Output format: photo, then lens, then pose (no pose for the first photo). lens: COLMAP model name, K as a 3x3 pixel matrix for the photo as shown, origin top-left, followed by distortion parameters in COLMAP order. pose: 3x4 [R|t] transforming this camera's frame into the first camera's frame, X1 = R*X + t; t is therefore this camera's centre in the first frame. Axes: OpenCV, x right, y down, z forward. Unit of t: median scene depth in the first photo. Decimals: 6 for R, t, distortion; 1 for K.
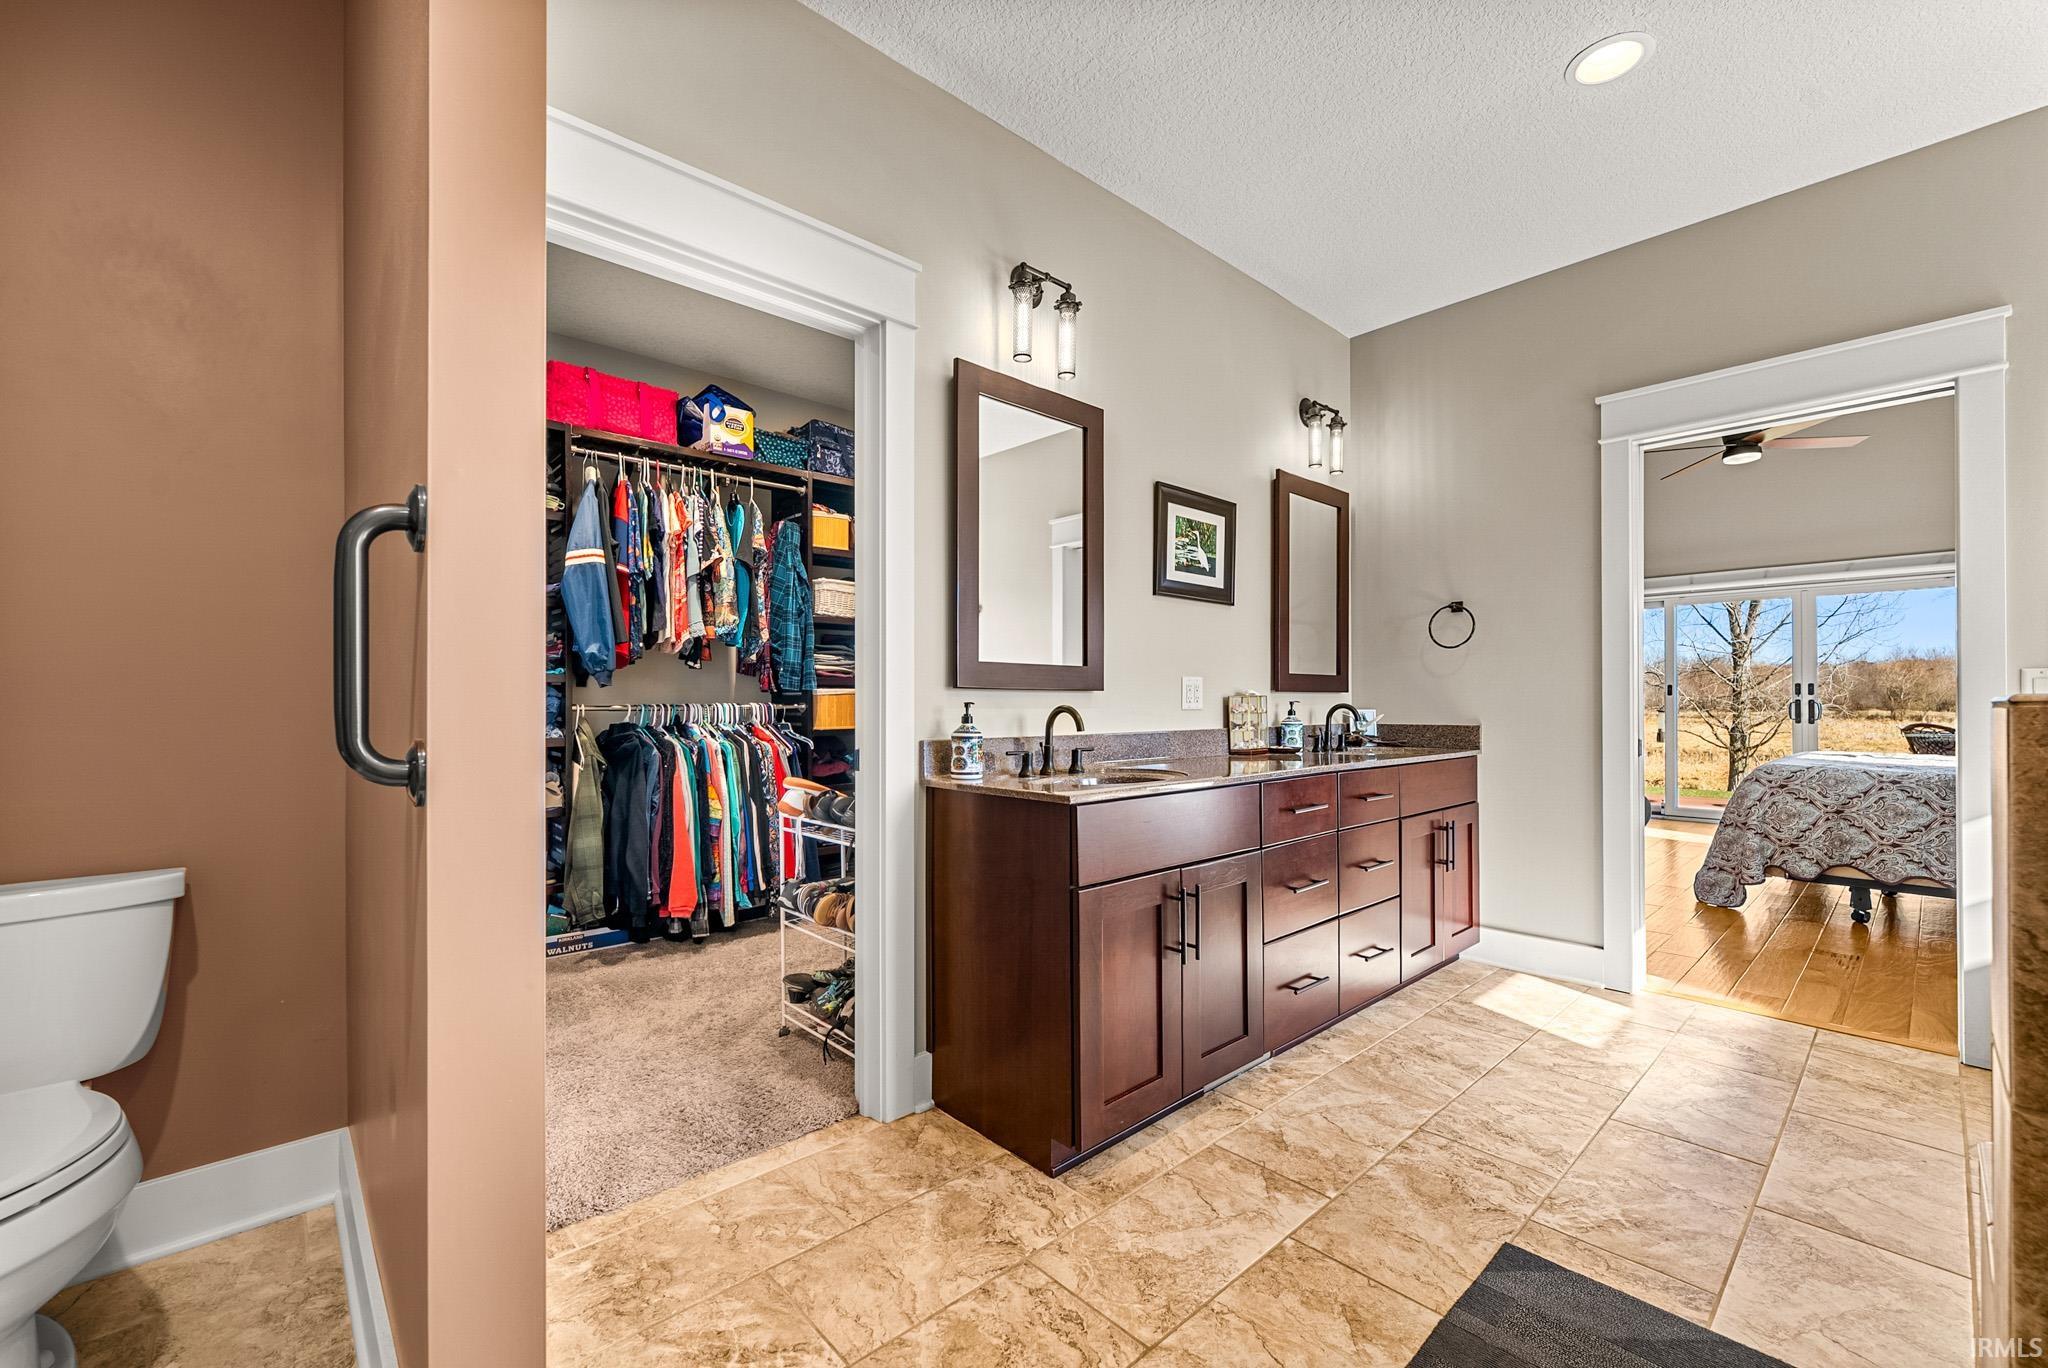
lens RADIAL K [[842.9, 0, 1027.2], [0, 842.9, 694.8], [0, 0, 1]] dist [-0.001335, -0.000244]
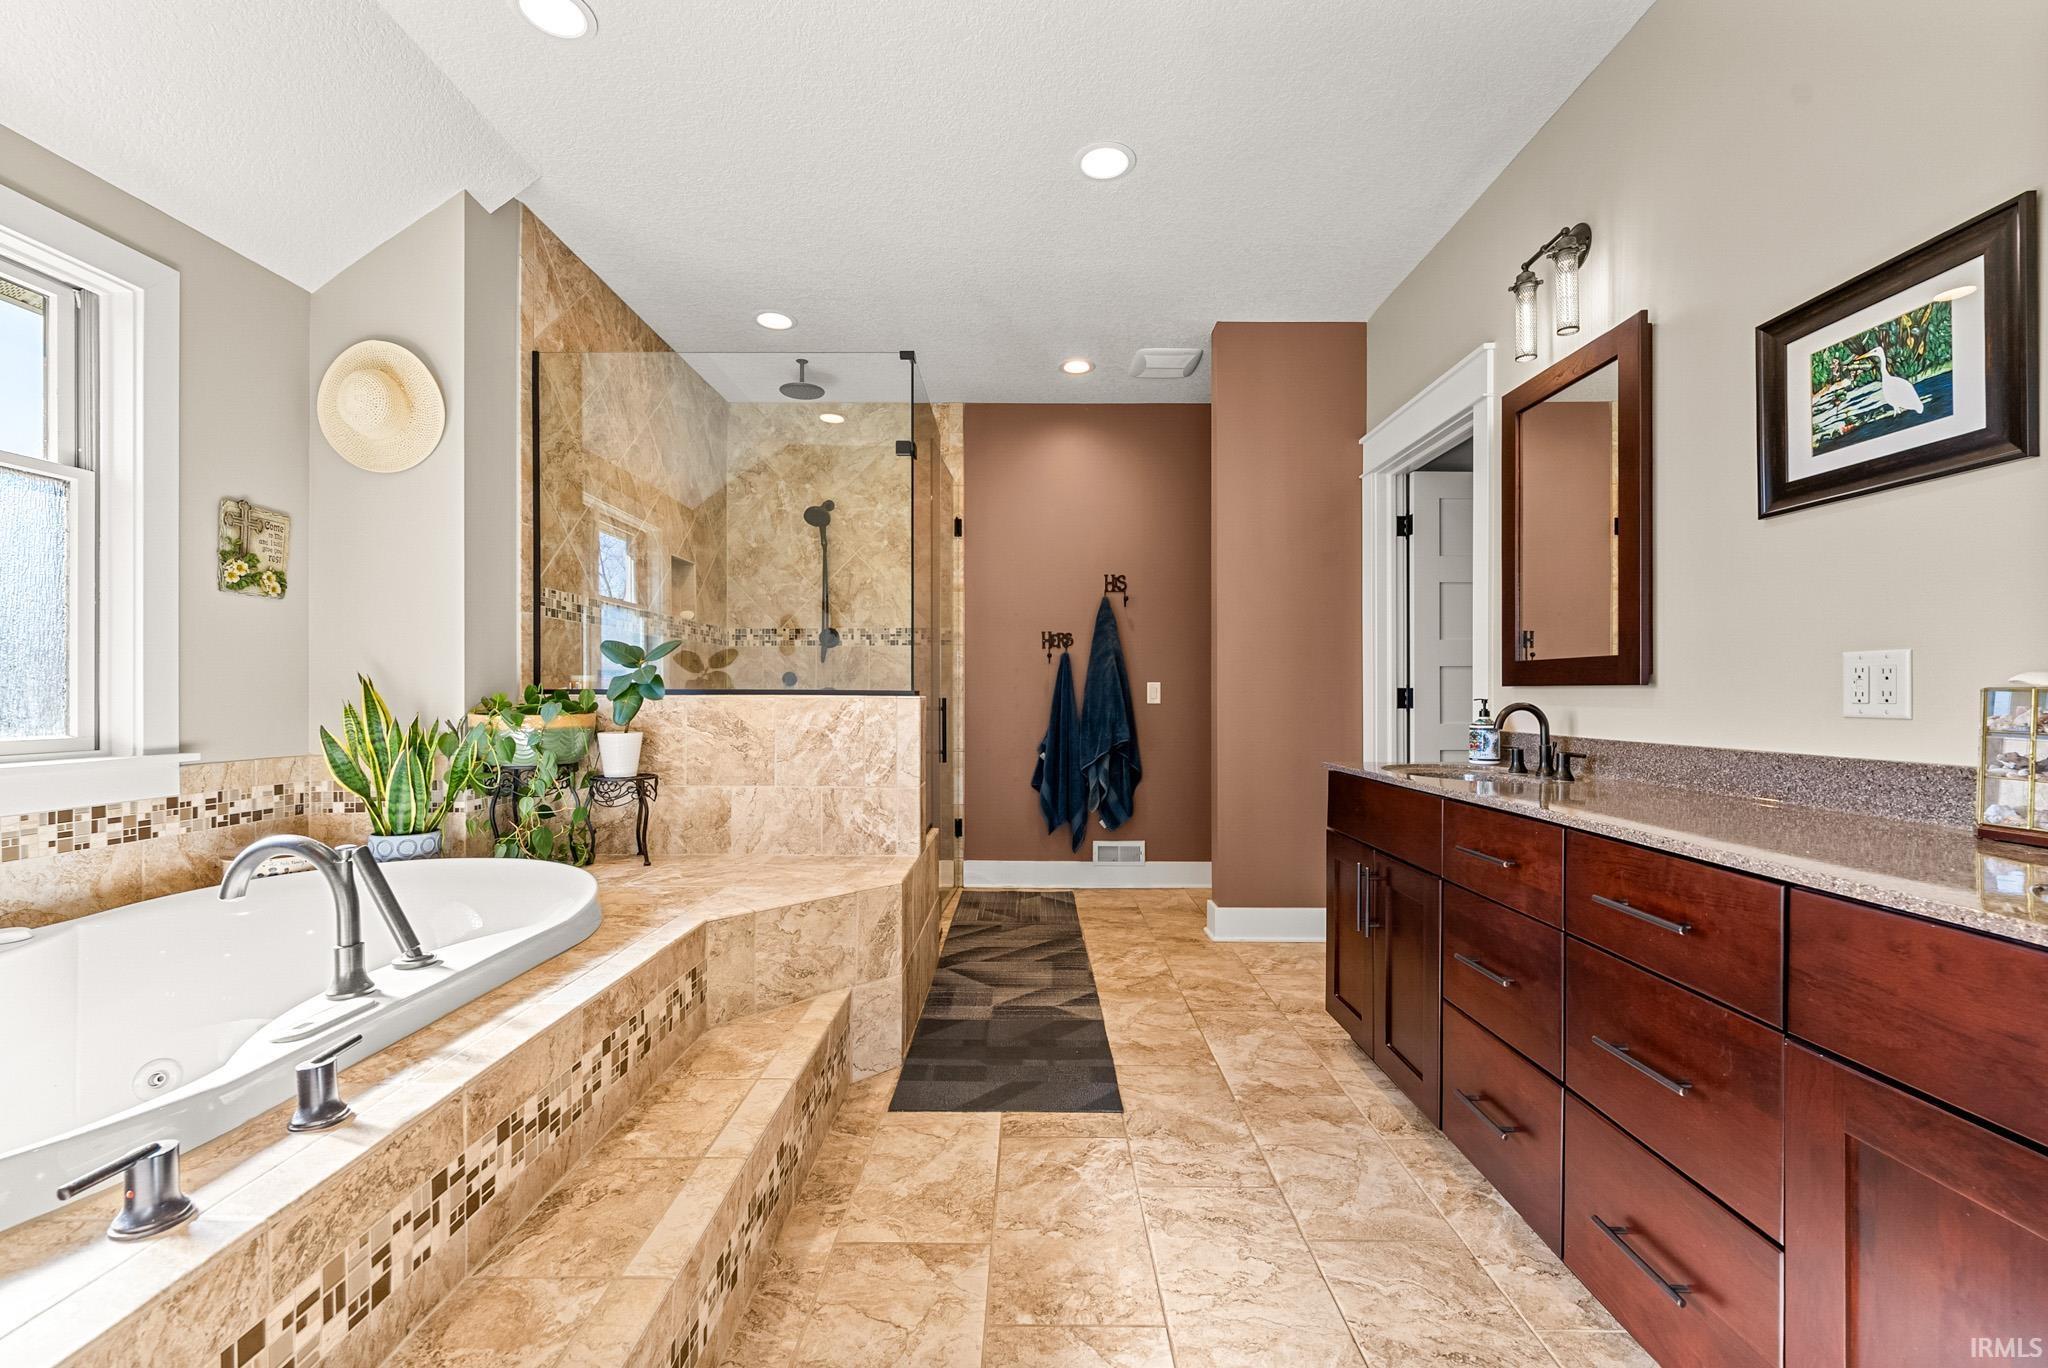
lens RADIAL K [[842.9, 0, 1027.2], [0, 842.9, 694.8], [0, 0, 1]] dist [-0.001335, -0.000244]
pose [[-0.682443, 0.001806, -0.730937, 1.110295], [0.005865, 0.999978, -0.003006, 0.003320], [0.730915, -0.006339, -0.682439, 1.221052]]
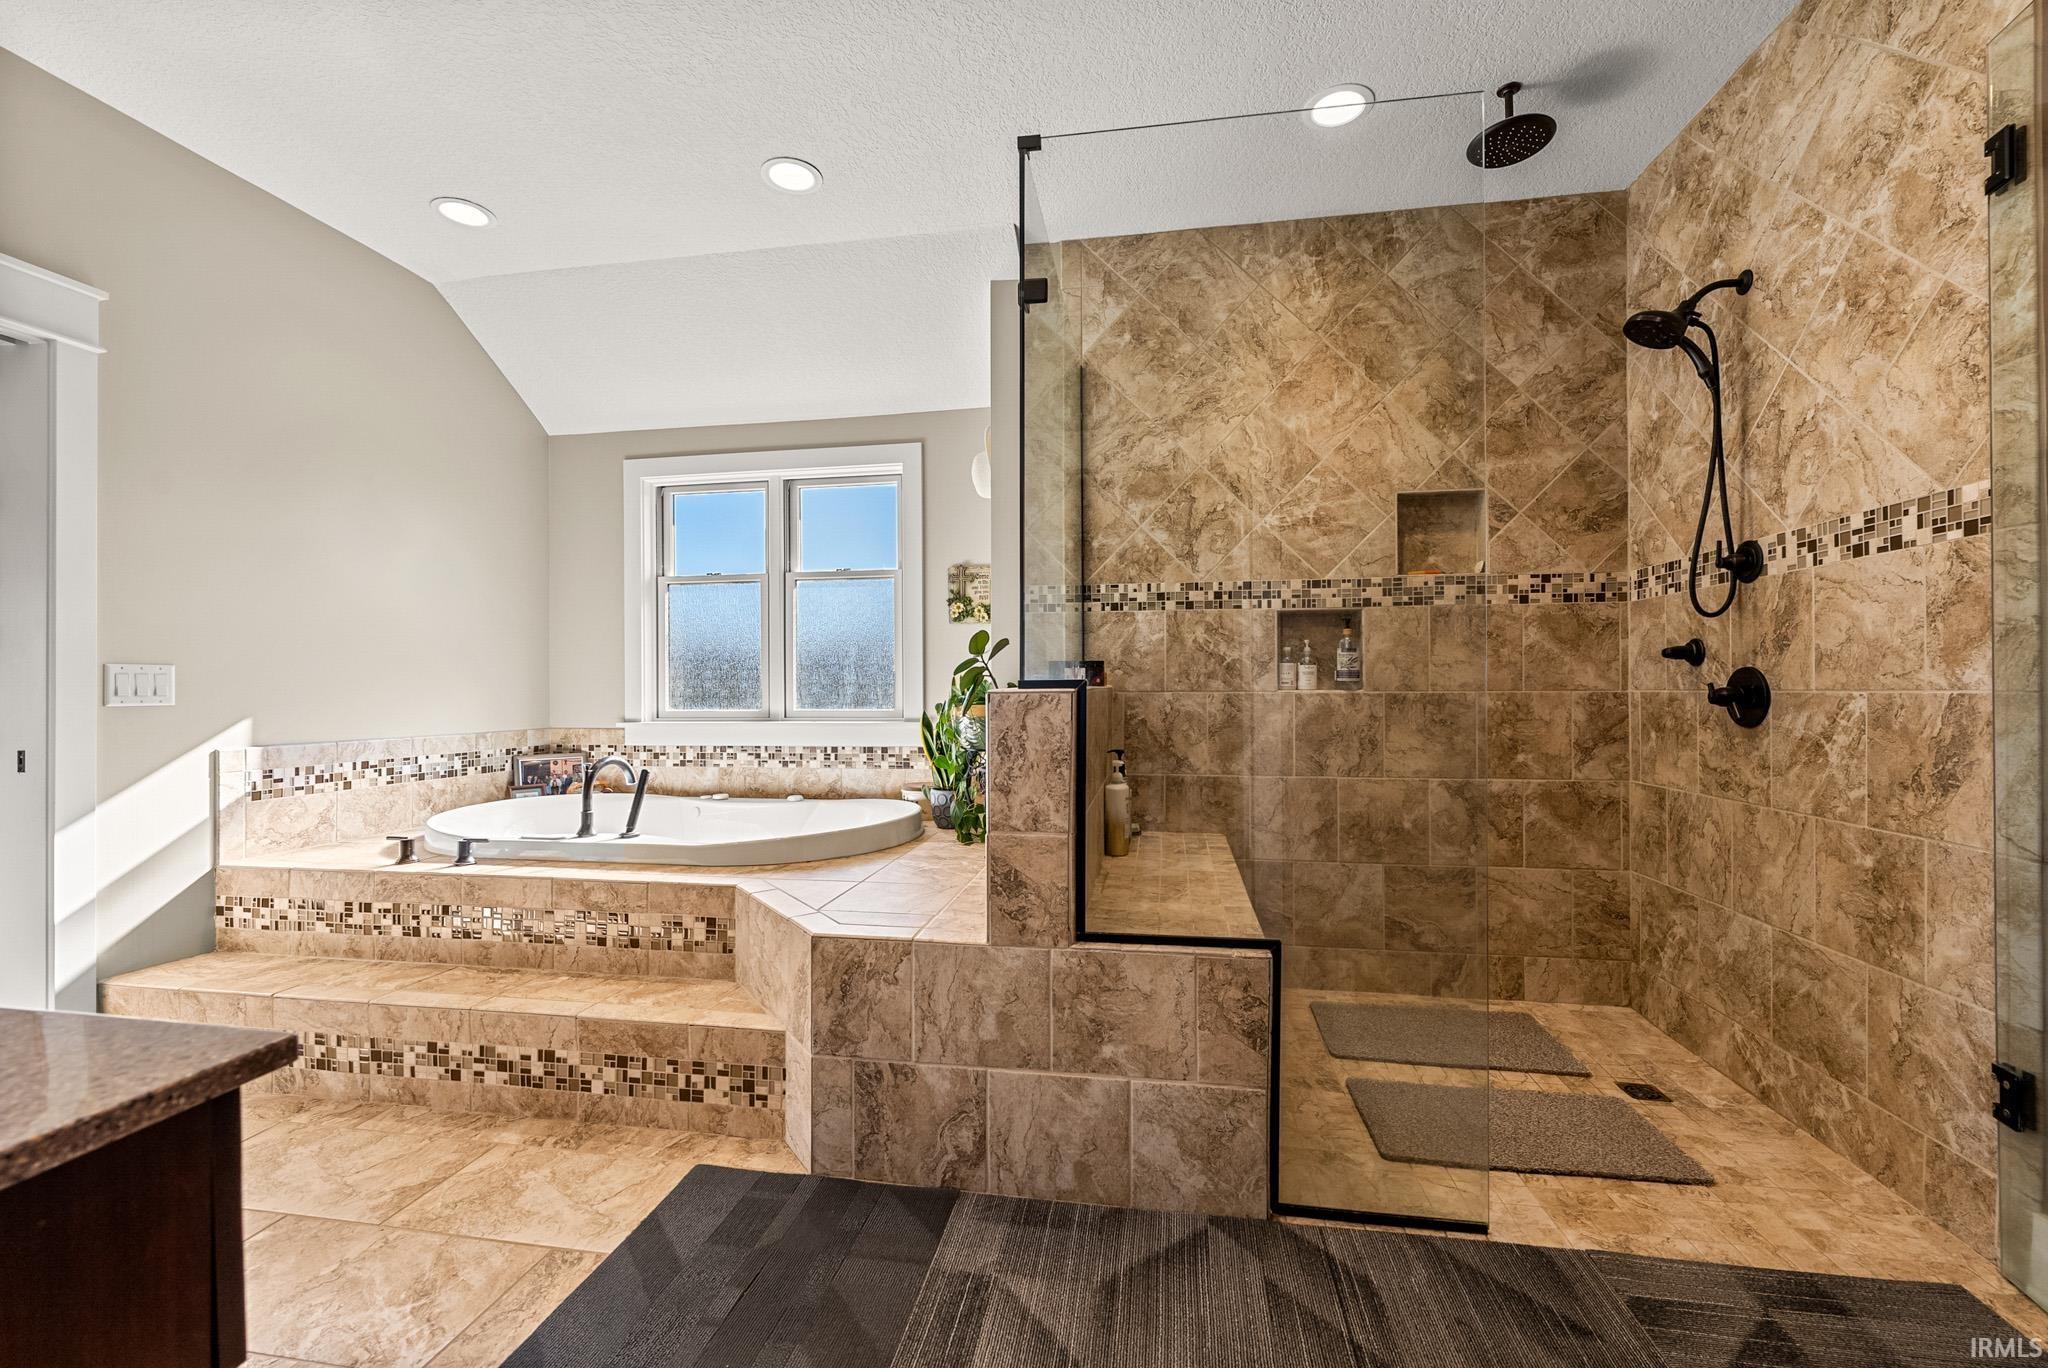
lens RADIAL K [[830.3, 0, 1024.0], [0, 830.3, 684.0], [0, 0, 1]] dist [-0.001234, -0.000247]
pose [[-0.610772, 0.008866, 0.791757, -0.238010], [0.001847, 0.999951, -0.009773, 0.003416], [-0.791804, -0.004507, -0.610758, 0.732260]]
